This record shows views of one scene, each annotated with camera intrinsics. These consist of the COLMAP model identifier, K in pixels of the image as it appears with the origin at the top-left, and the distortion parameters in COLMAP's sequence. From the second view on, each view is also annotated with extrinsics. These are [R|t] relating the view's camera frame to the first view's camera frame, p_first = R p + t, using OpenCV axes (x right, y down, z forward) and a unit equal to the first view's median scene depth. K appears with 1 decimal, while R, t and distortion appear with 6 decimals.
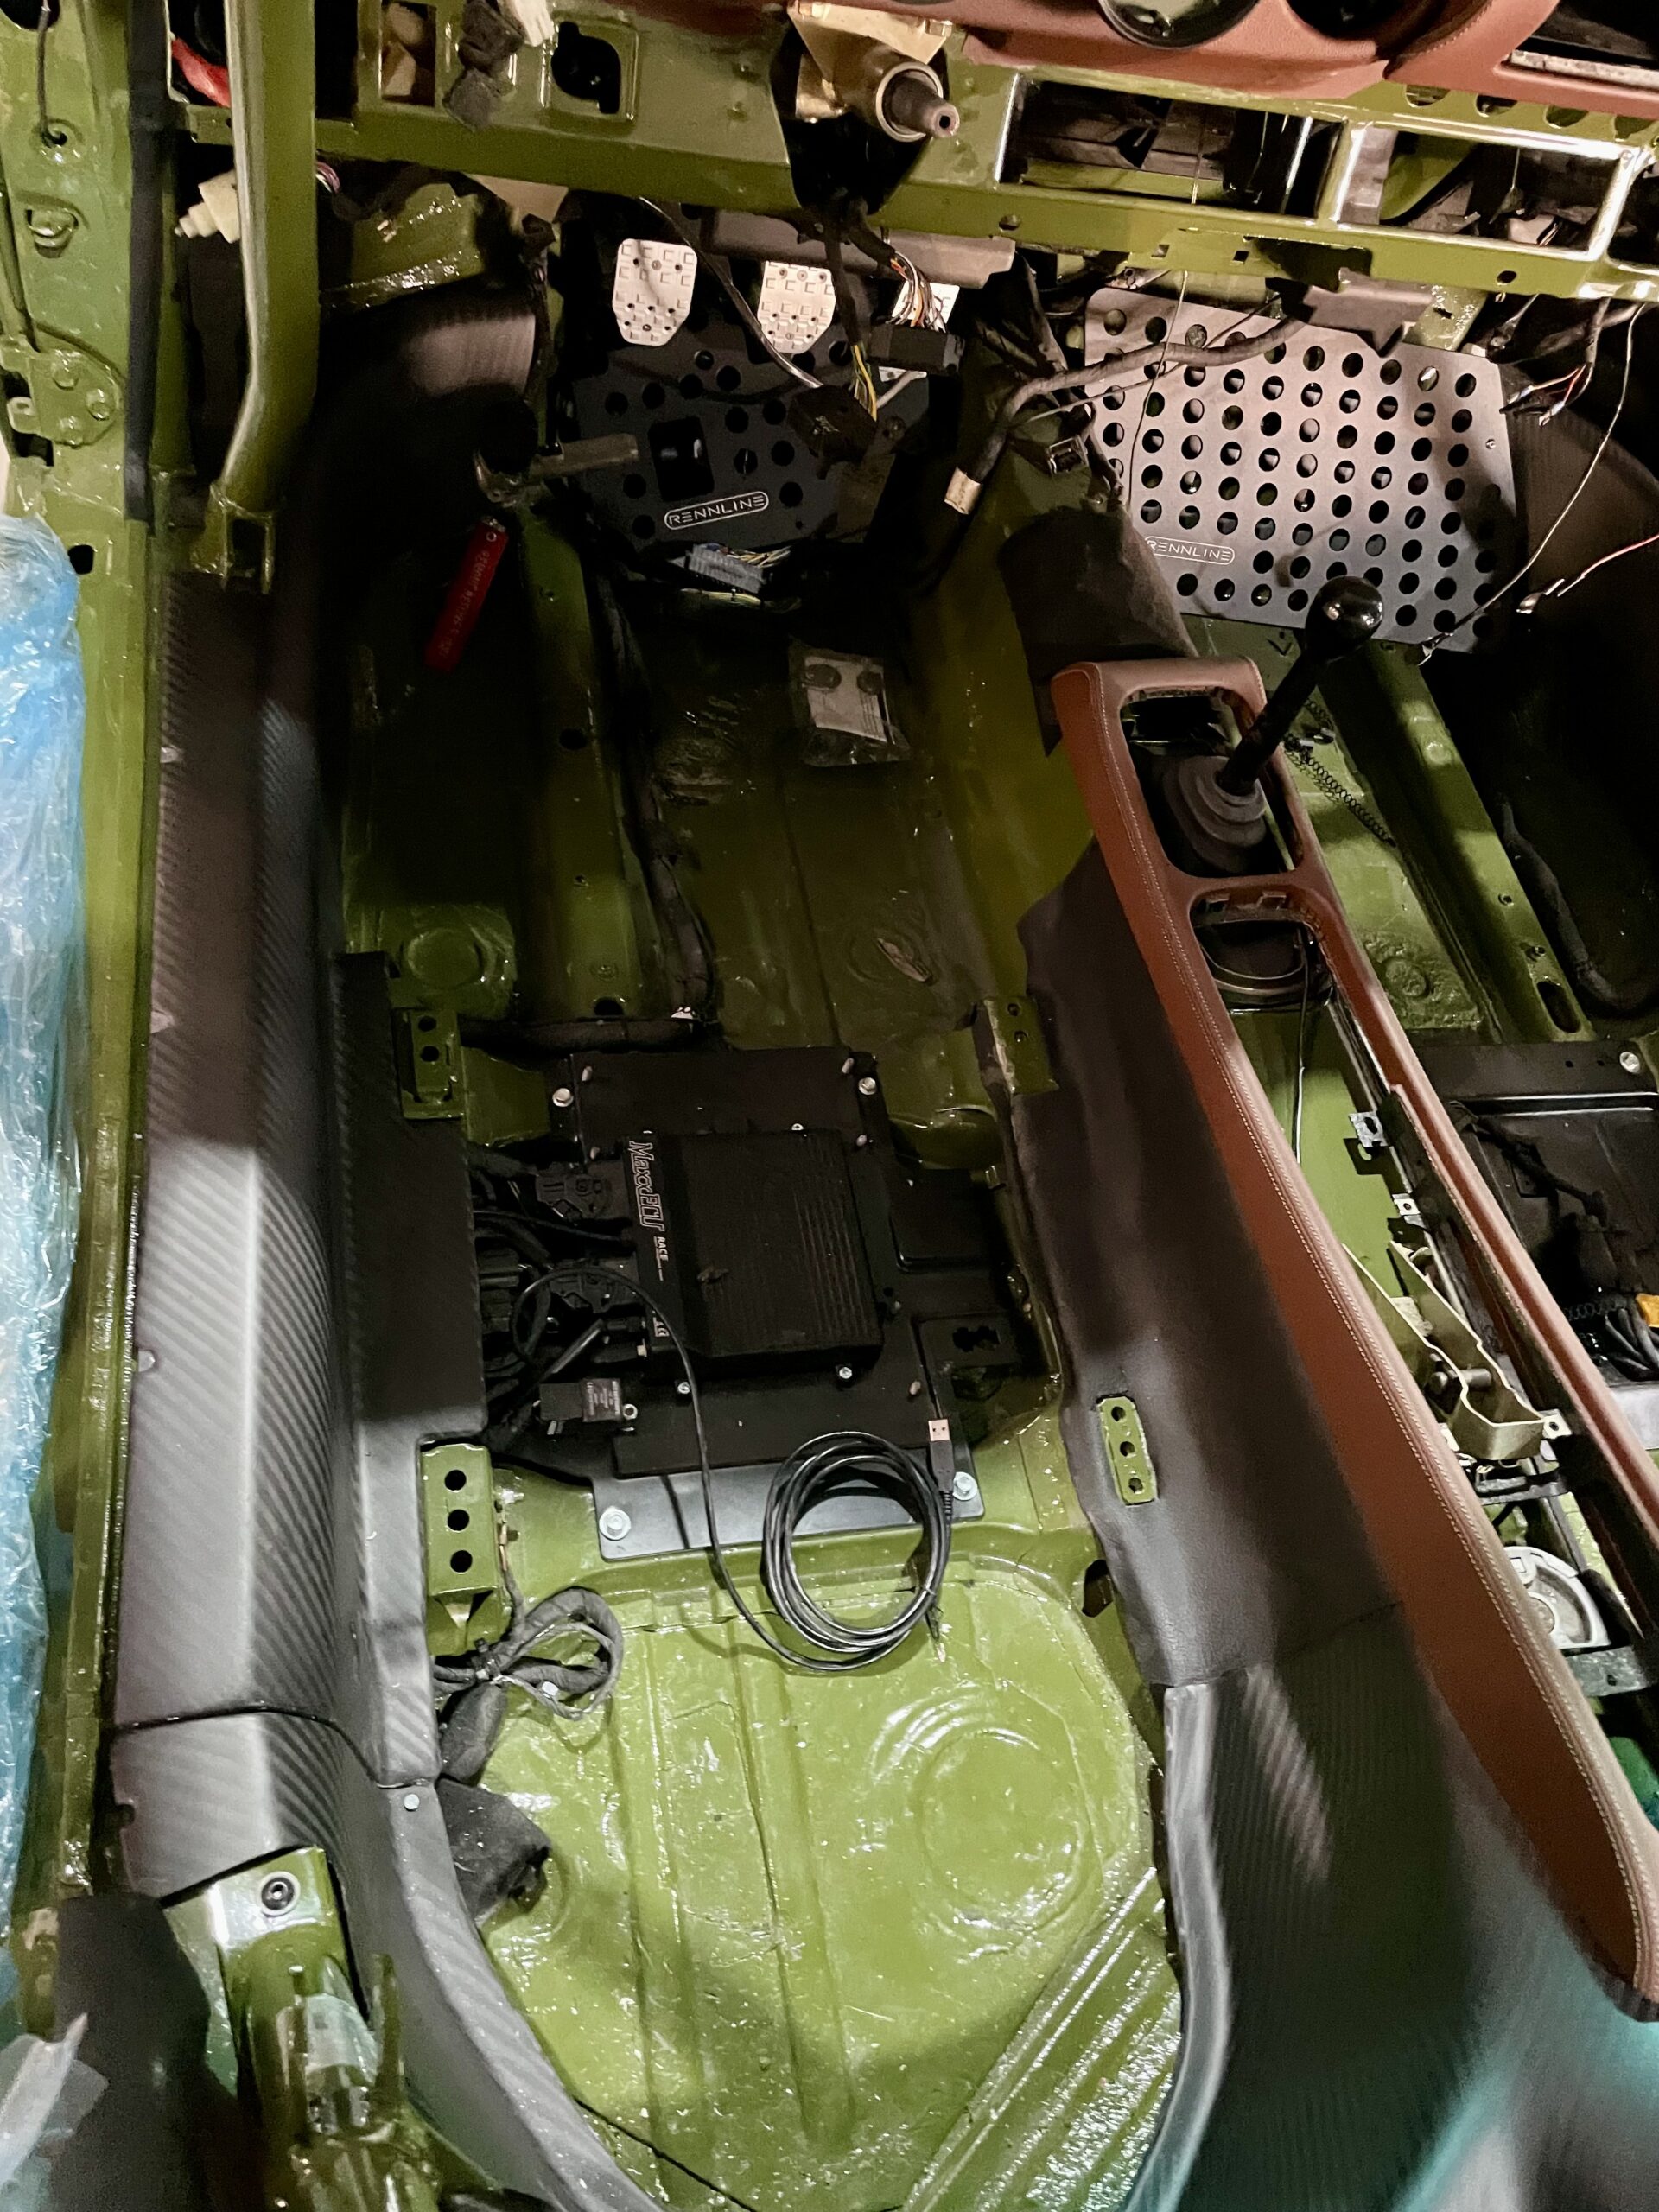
lens RADIAL K [[1690.8, 0, 806.1], [0, 1690.8, 1065.8], [0, 0, 1]] dist [0.088590, -0.123362]
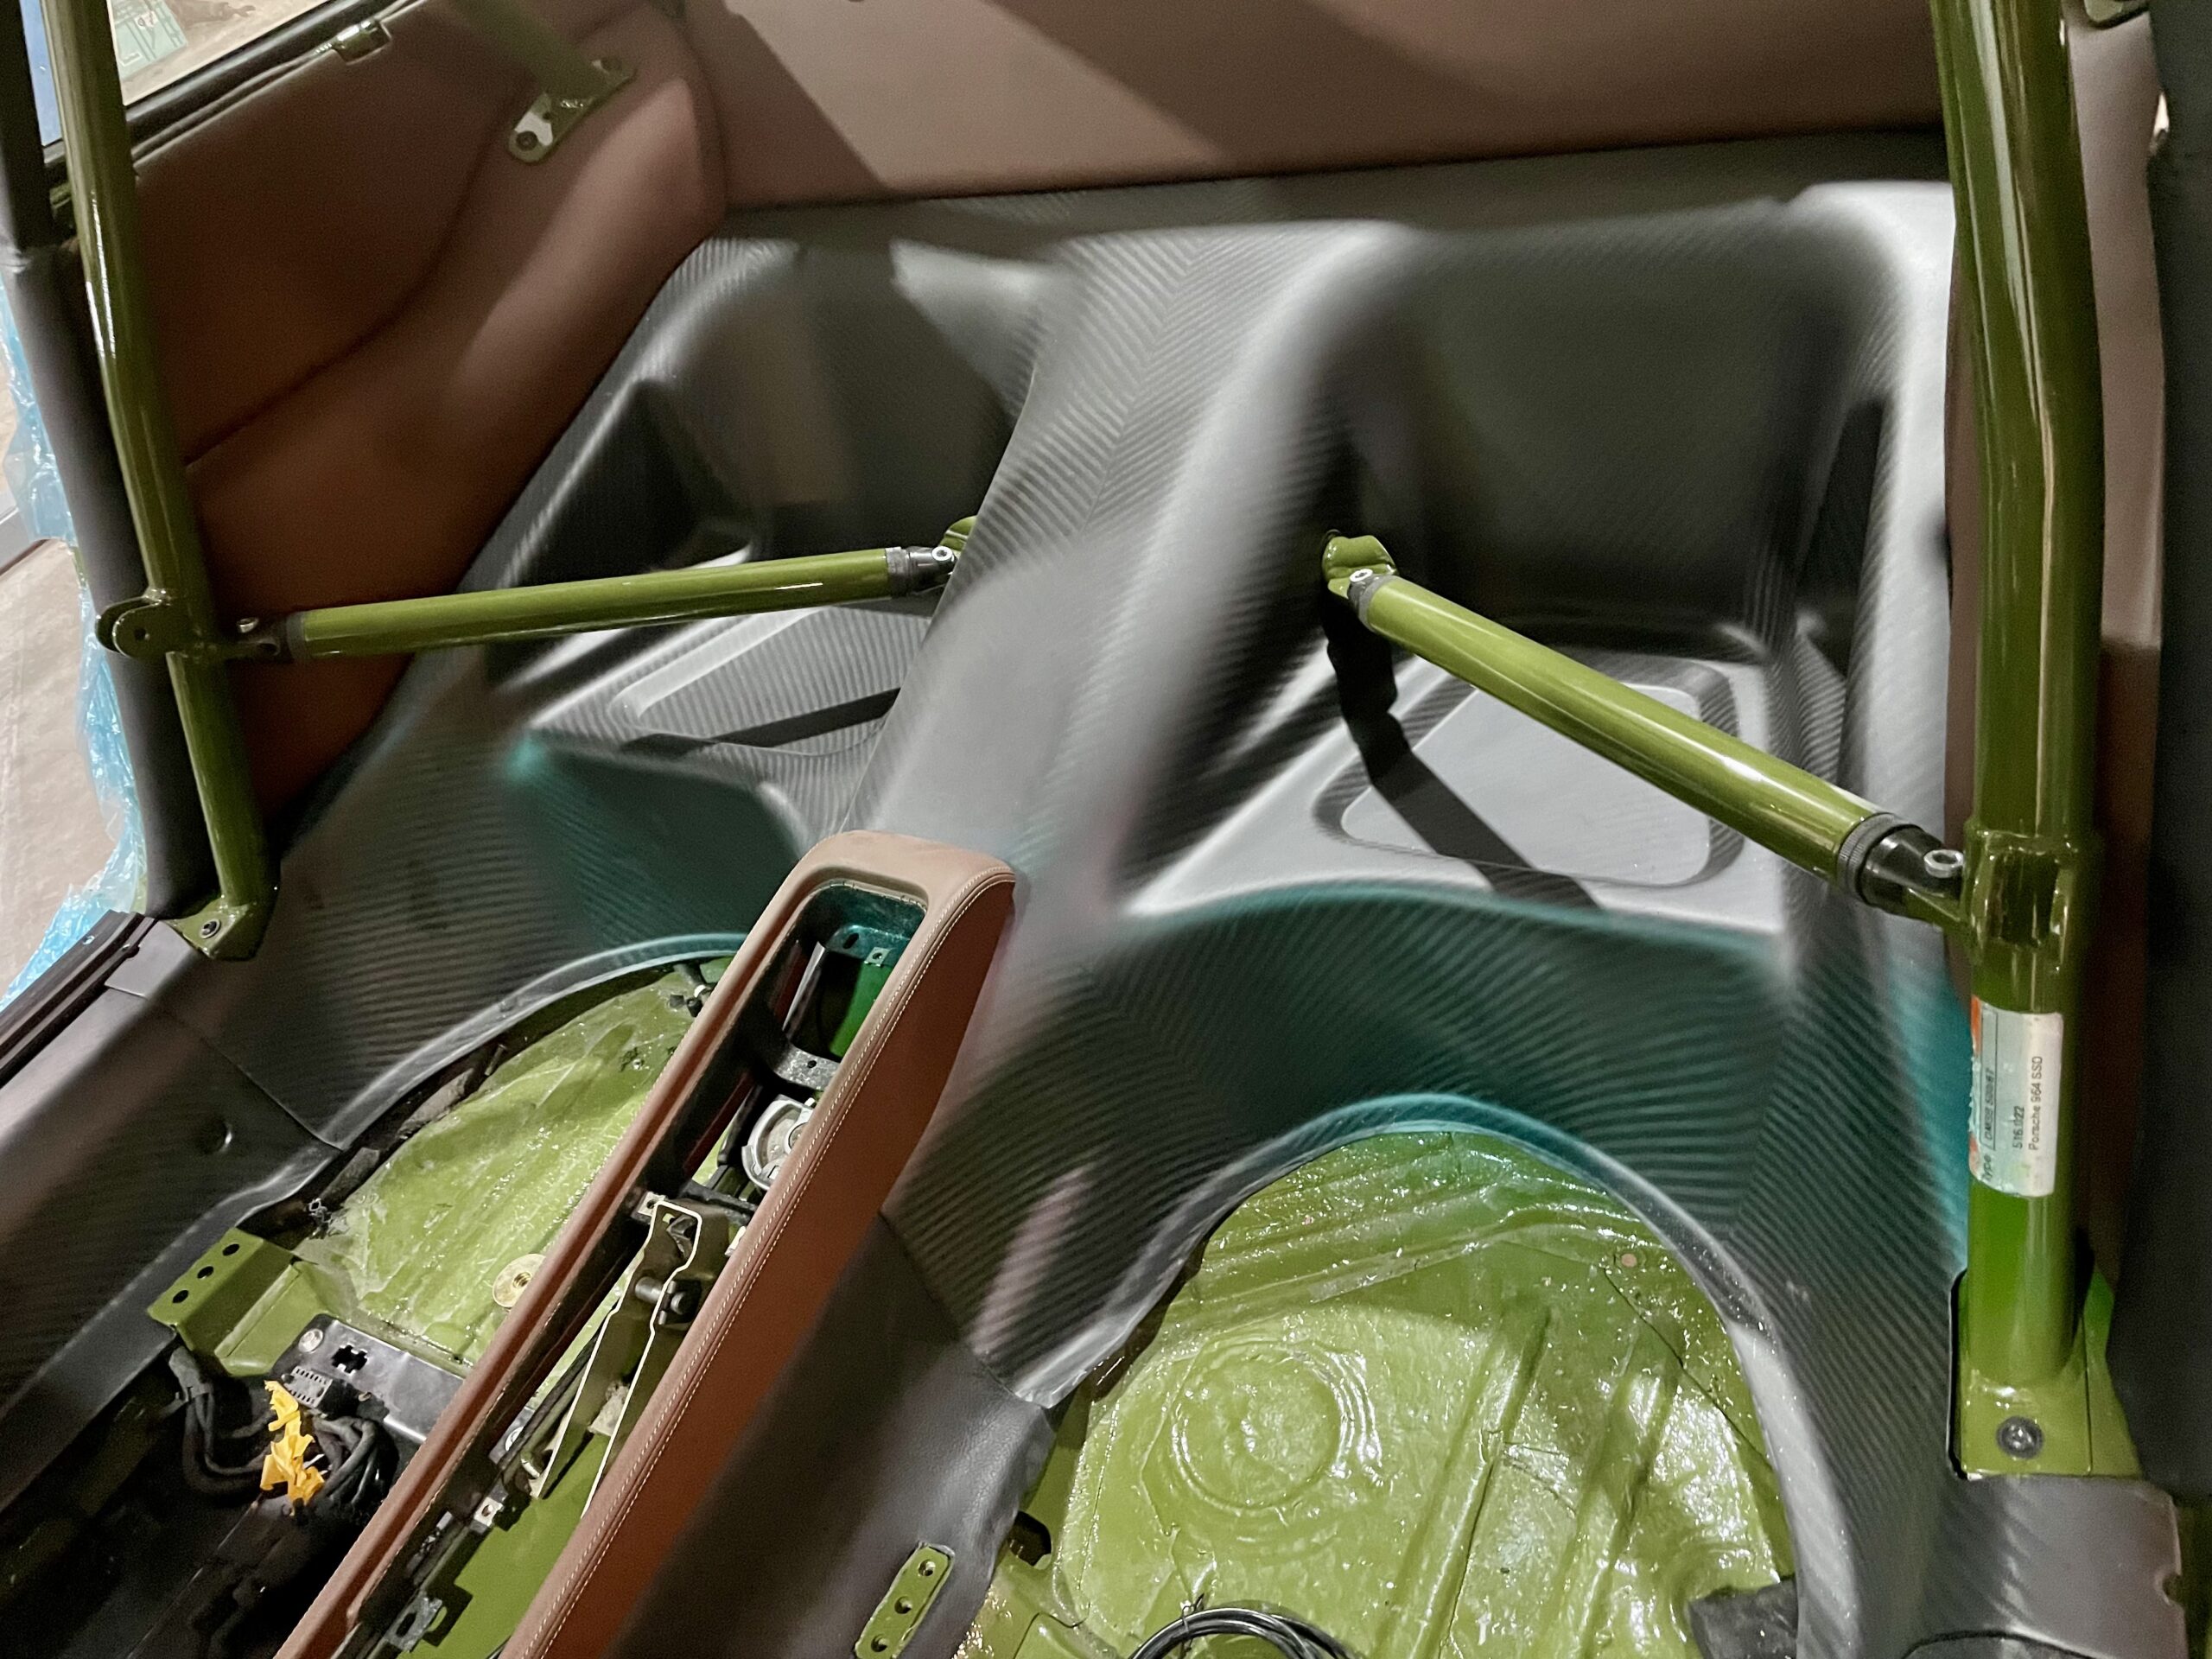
lens RADIAL K [[1690.8, 0, 1098.5], [0, 1690.8, 828.7], [0, 0, 1]] dist [0.088590, -0.123362]
pose [[-0.790160, -0.406377, 0.458807, -0.125003], [0.550865, -0.142709, 0.822303, -0.367988], [-0.268689, 0.902492, 0.336622, 0.309017]]
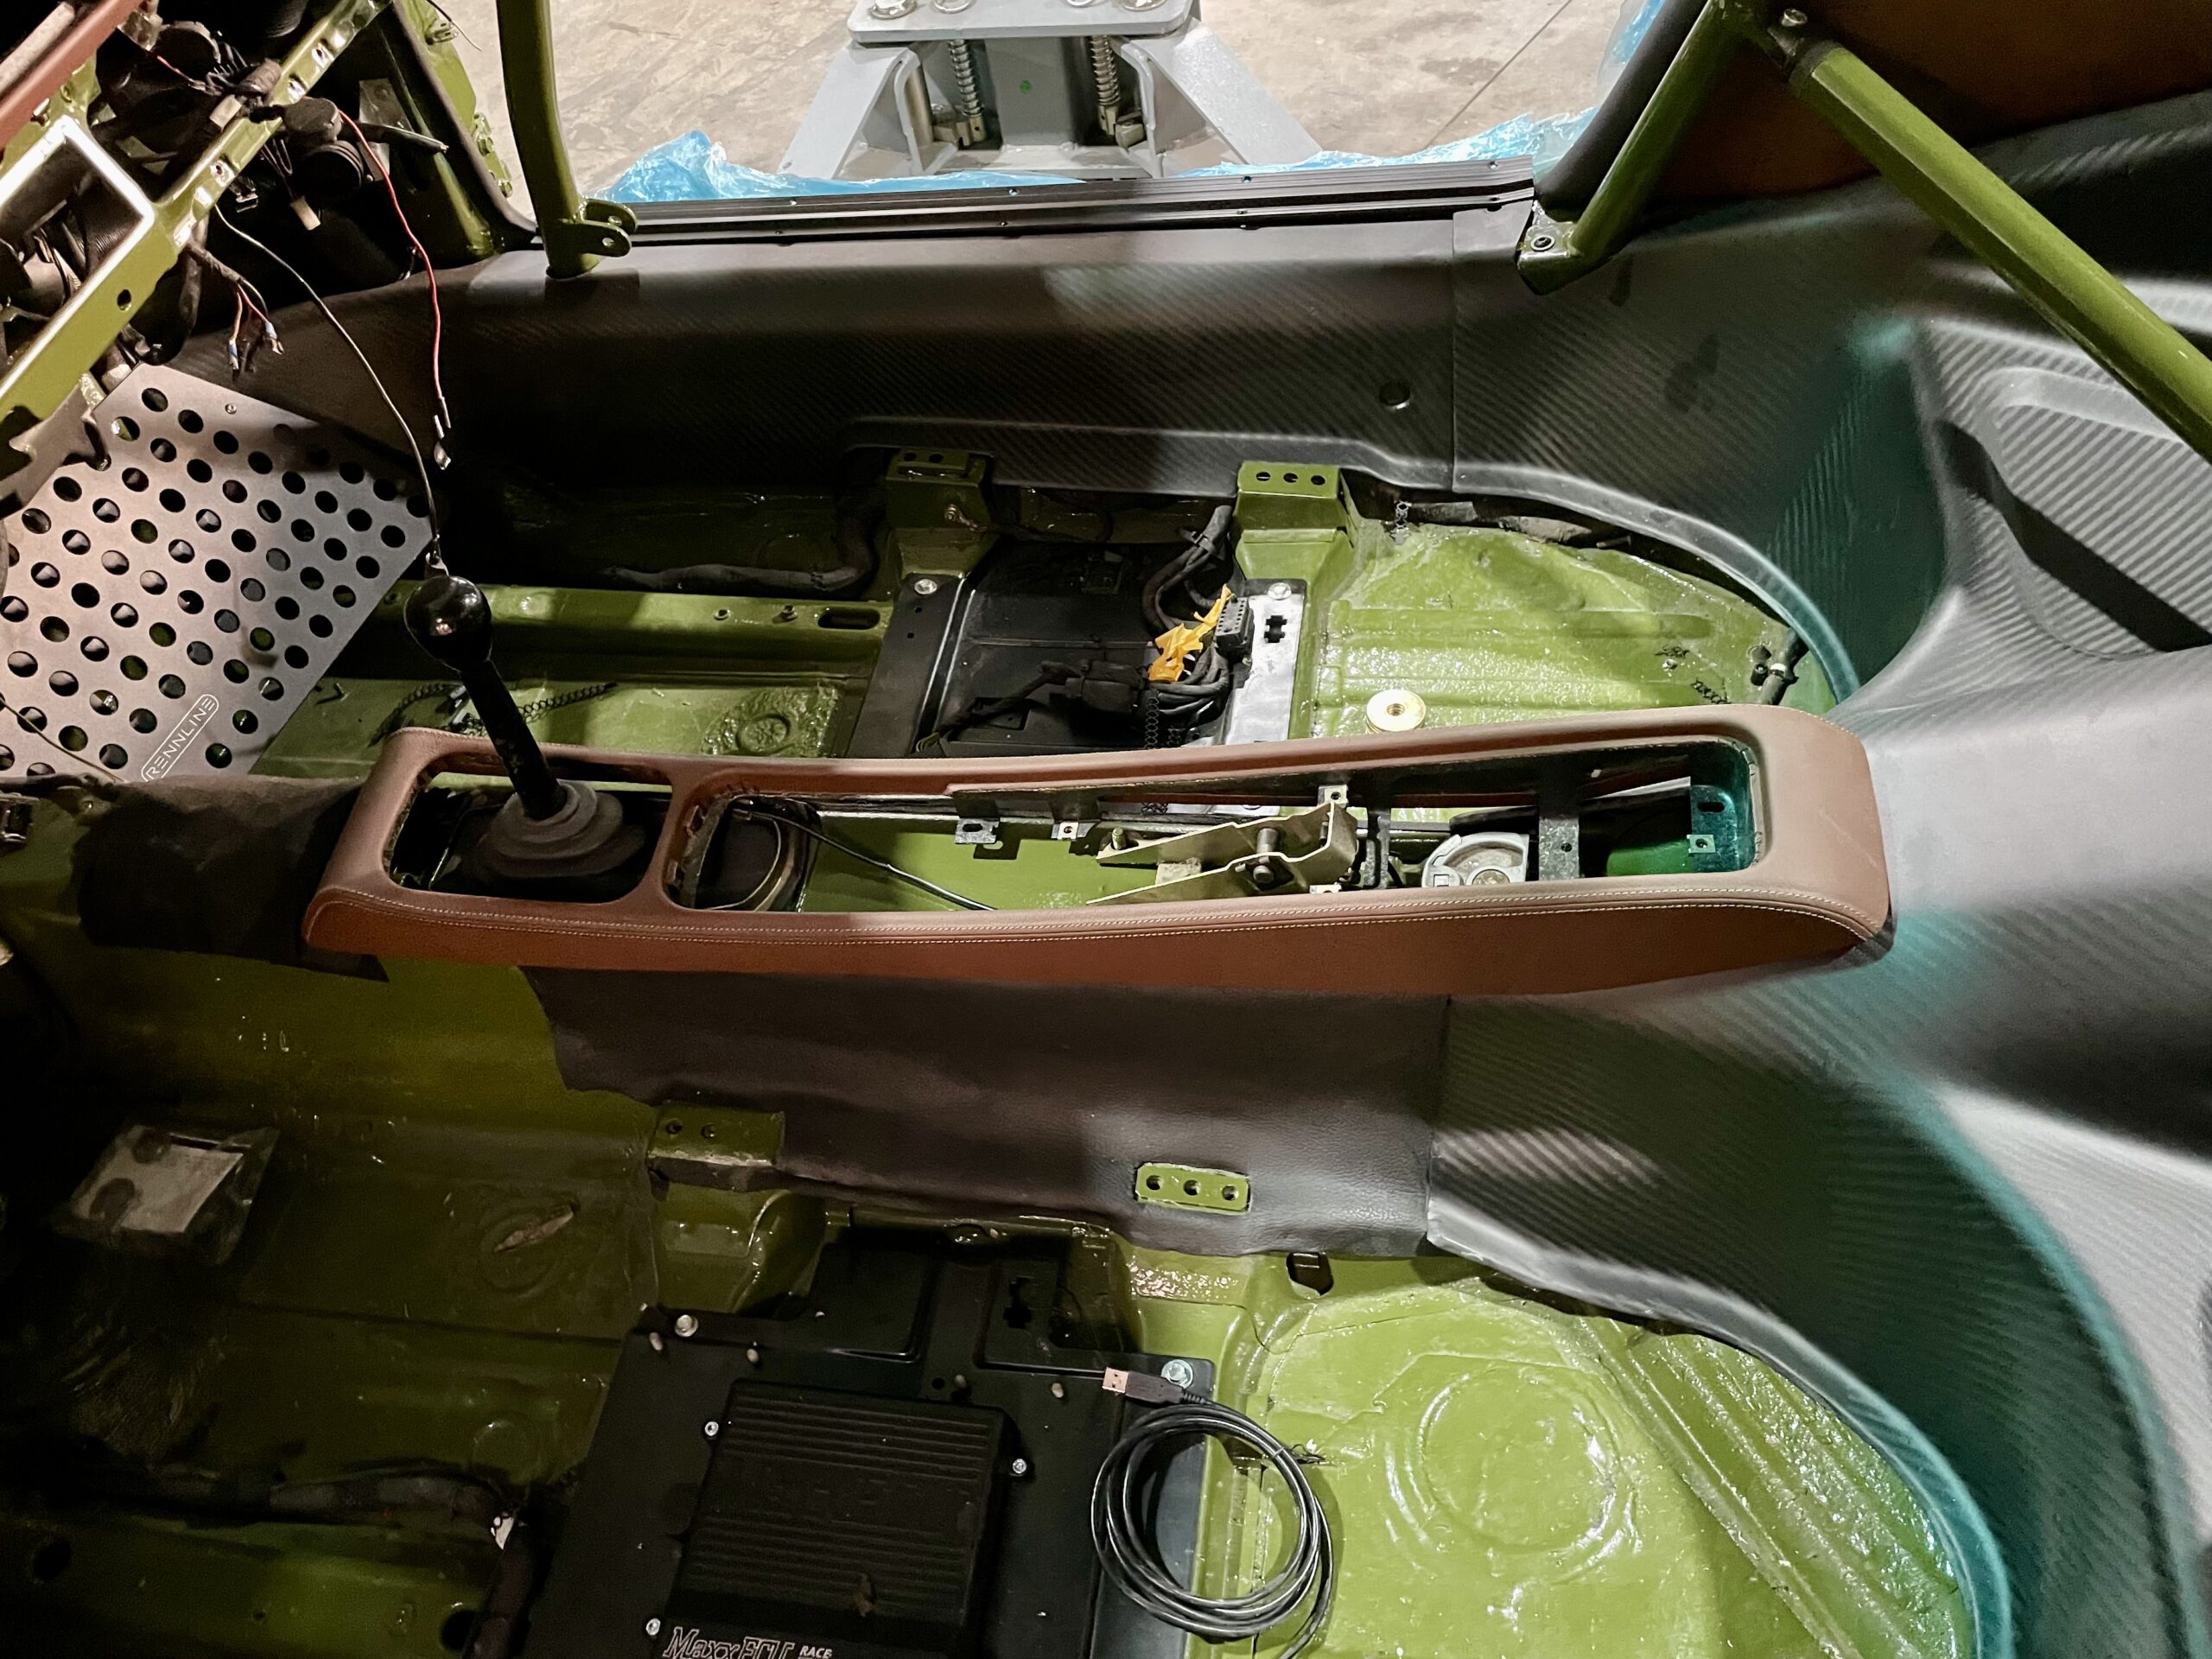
lens RADIAL K [[1690.8, 0, 1092.7], [0, 1690.8, 828.4], [0, 0, 1]] dist [0.088590, -0.123362]
pose [[0.294412, -0.871584, 0.391999, -0.024261], [0.878541, 0.408277, 0.247945, -0.137220], [-0.376148, 0.271389, 0.885923, 0.118203]]
